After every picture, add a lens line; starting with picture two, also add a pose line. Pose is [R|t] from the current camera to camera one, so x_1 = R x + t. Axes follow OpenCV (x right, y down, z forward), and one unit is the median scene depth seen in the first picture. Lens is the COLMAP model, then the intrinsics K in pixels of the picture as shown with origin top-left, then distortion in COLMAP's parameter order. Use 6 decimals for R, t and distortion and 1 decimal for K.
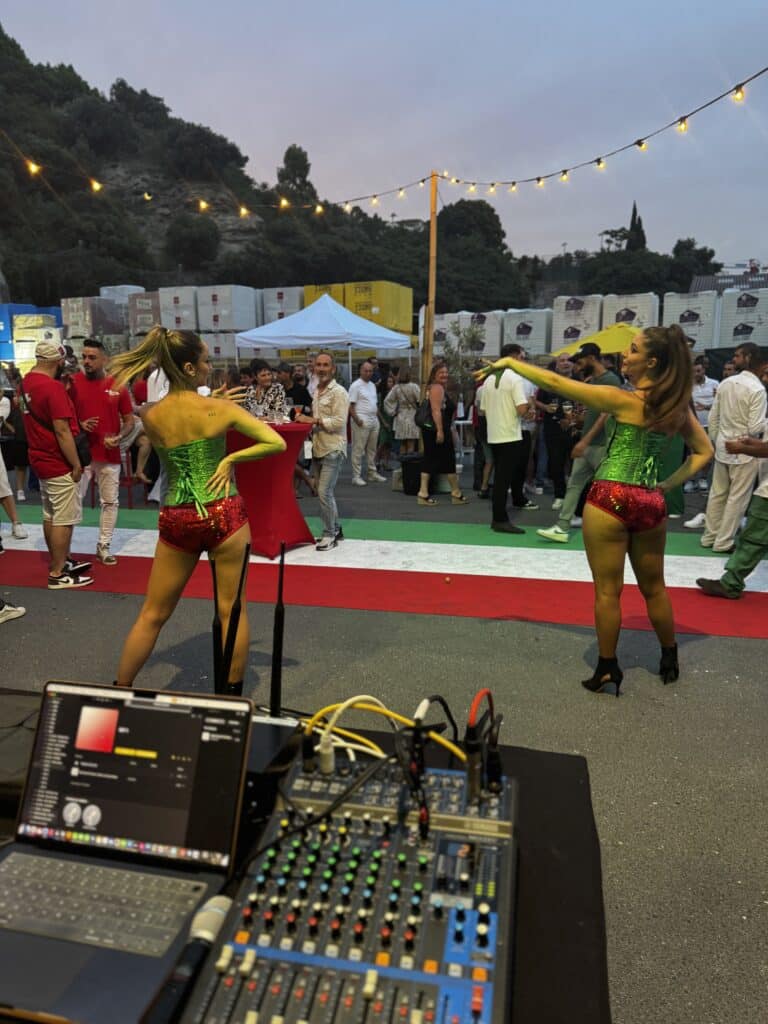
lens RADIAL K [[719.3, 0, 384.0], [0, 719.3, 505.5], [0, 0, 1]] dist [0.021719, -0.010170]
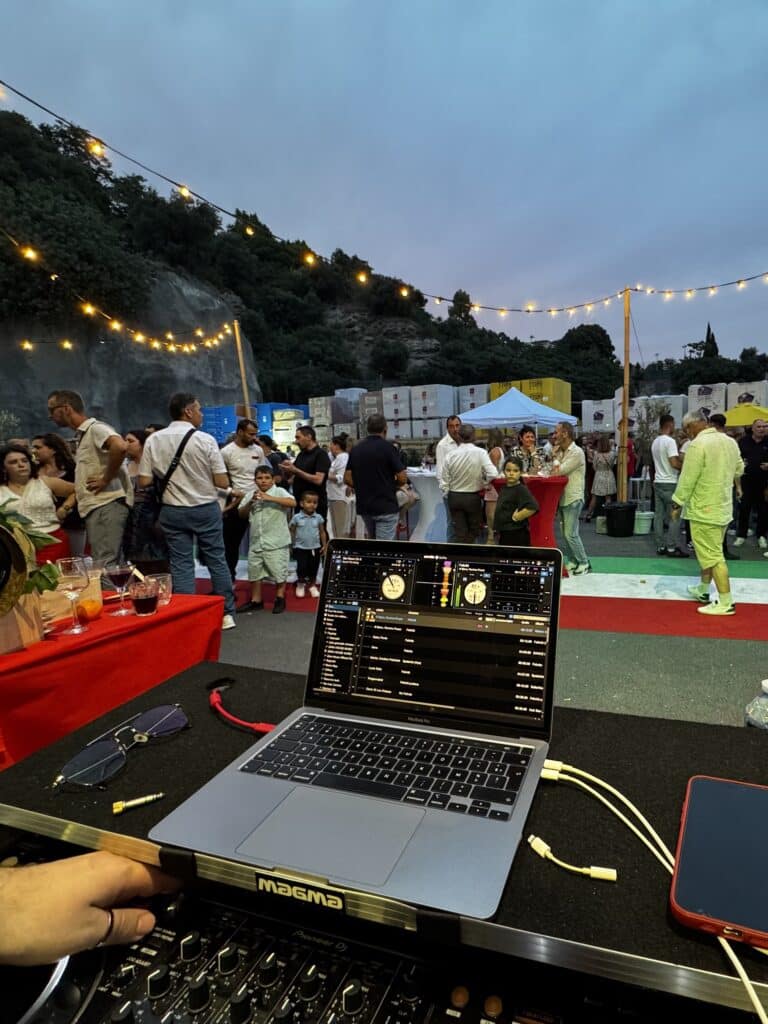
lens RADIAL K [[445.2, 0, 383.8], [0, 445.2, 522.9], [0, 0, 1]] dist [0.001070, 0.000107]
pose [[0.999608, -0.017412, -0.021913, -0.264722], [0.016130, 0.998222, -0.057375, -0.000073], [0.022874, 0.056999, 0.998112, 0.160585]]
